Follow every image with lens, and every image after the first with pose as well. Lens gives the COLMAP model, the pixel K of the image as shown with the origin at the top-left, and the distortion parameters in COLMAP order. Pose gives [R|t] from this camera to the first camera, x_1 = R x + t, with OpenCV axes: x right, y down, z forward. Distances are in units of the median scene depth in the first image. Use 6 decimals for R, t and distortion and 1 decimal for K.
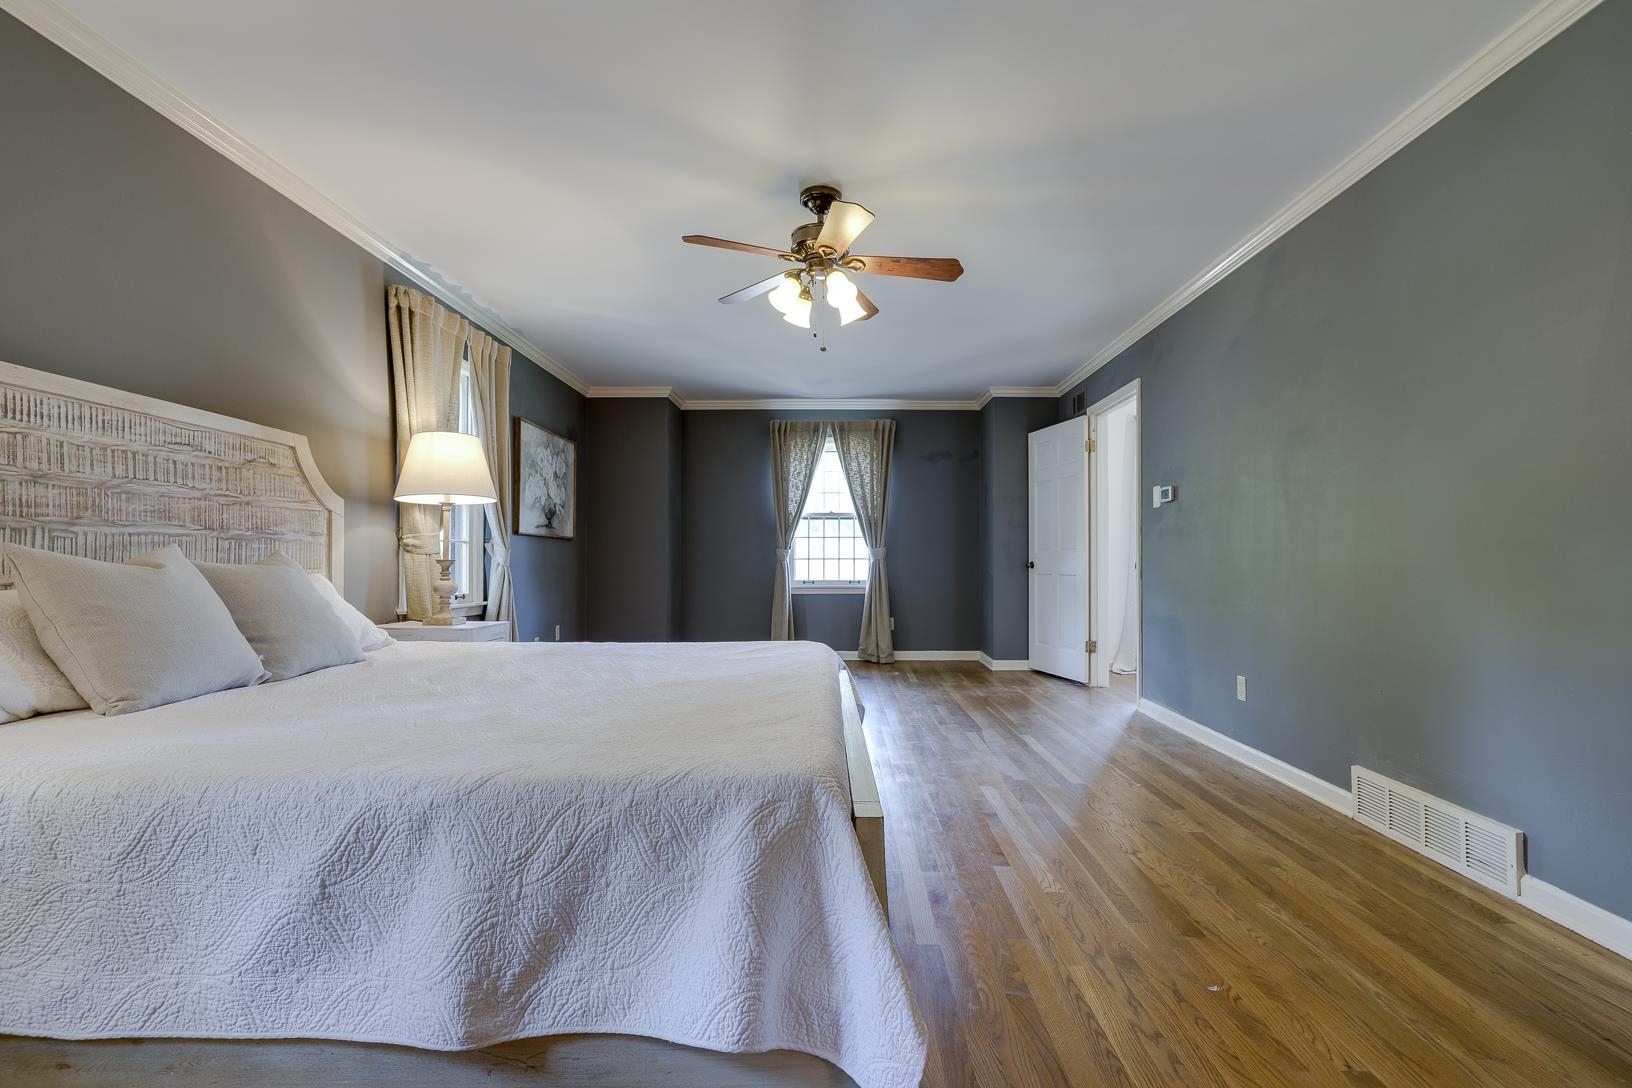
lens RADIAL K [[685.5, 0, 814.7], [0, 685.5, 553.8], [0, 0, 1]] dist [0.001914, 0.000085]
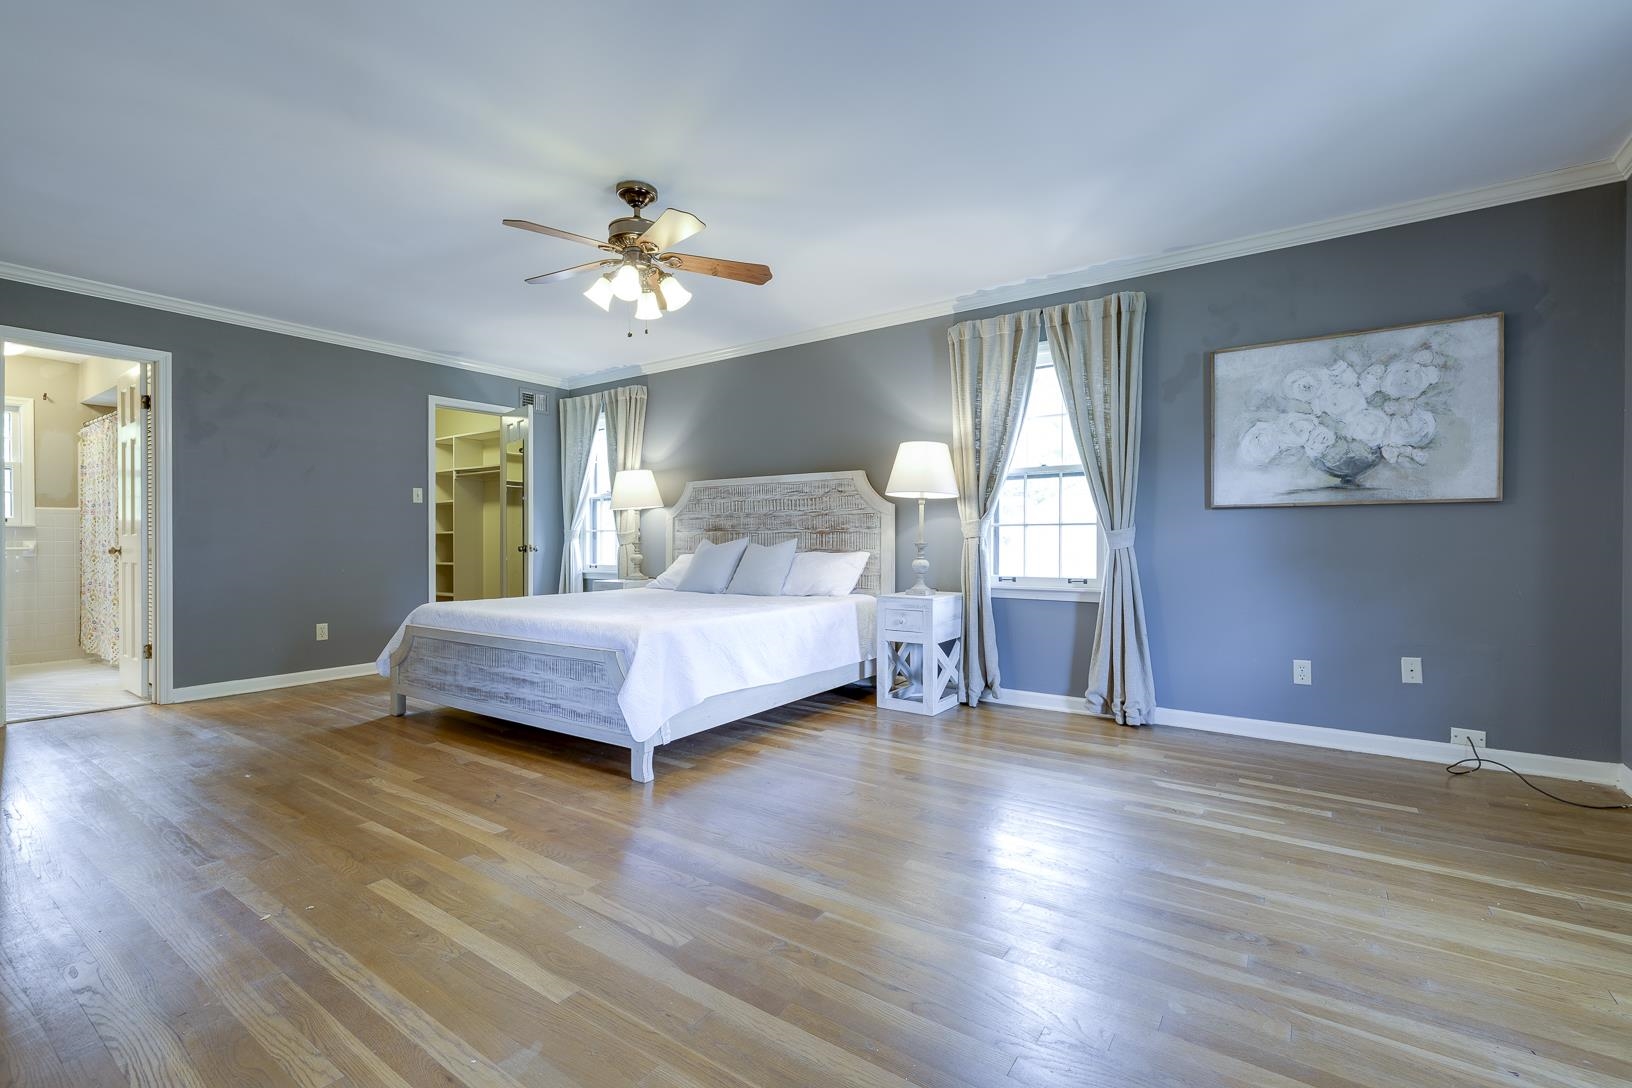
lens RADIAL K [[685.5, 0, 814.7], [0, 685.5, 553.8], [0, 0, 1]] dist [0.001914, 0.000085]
pose [[-0.532411, -0.002873, -0.846481, 0.807695], [0.002346, 0.999985, -0.004870, 0.046584], [0.846483, -0.004579, -0.532396, 1.935161]]
